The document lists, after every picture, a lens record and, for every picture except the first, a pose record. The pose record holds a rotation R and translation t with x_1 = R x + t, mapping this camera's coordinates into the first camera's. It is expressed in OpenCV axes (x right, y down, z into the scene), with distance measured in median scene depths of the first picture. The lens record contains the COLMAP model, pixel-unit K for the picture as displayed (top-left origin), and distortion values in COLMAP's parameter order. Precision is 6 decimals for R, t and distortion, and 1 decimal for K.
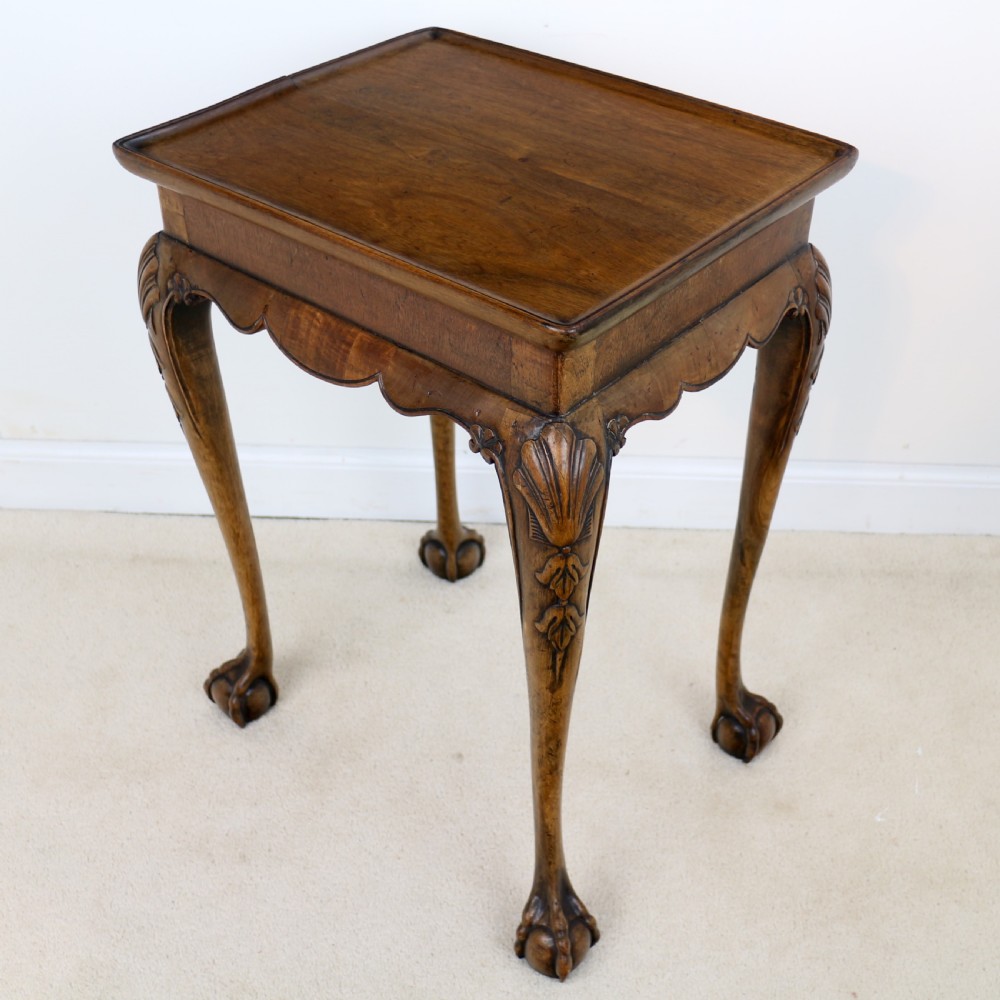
lens RADIAL K [[1255.4, 0, 462.9], [0, 1255.4, 531.0], [0, 0, 1]] dist [-0.152549, 0.000000]
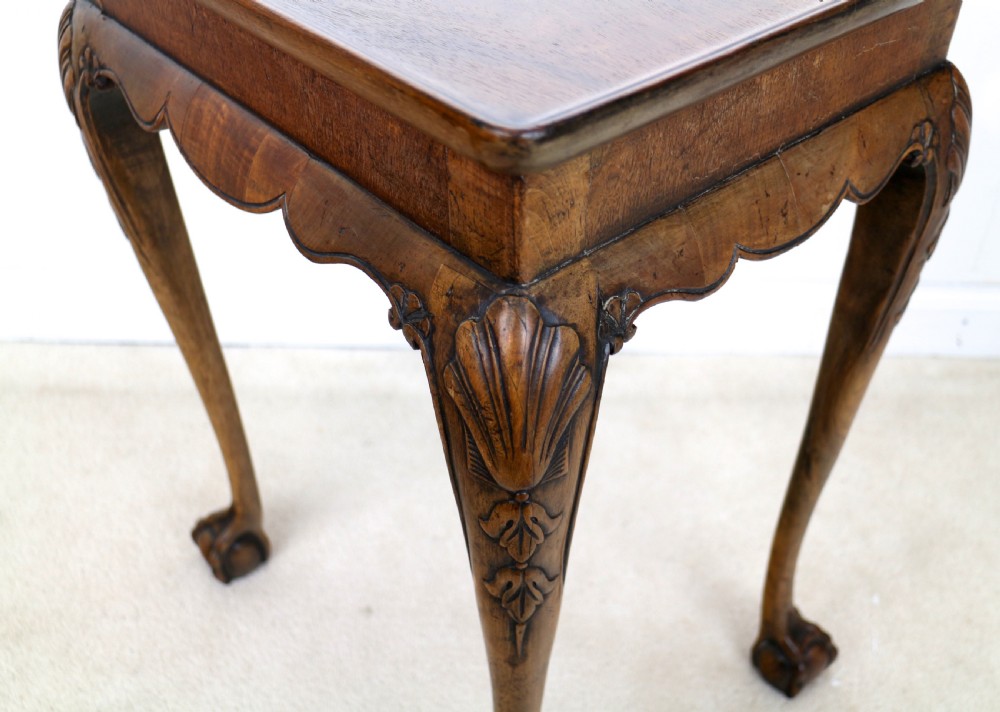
lens RADIAL K [[981.8, 0, 504.8], [0, 981.8, 357.0], [0, 0, 1]] dist [-0.090255, 0.000000]
pose [[0.992457, 0.092386, -0.080585, 0.100621], [-0.090930, 0.995624, 0.021563, -0.060724], [0.082224, -0.014072, 0.996515, 0.479356]]
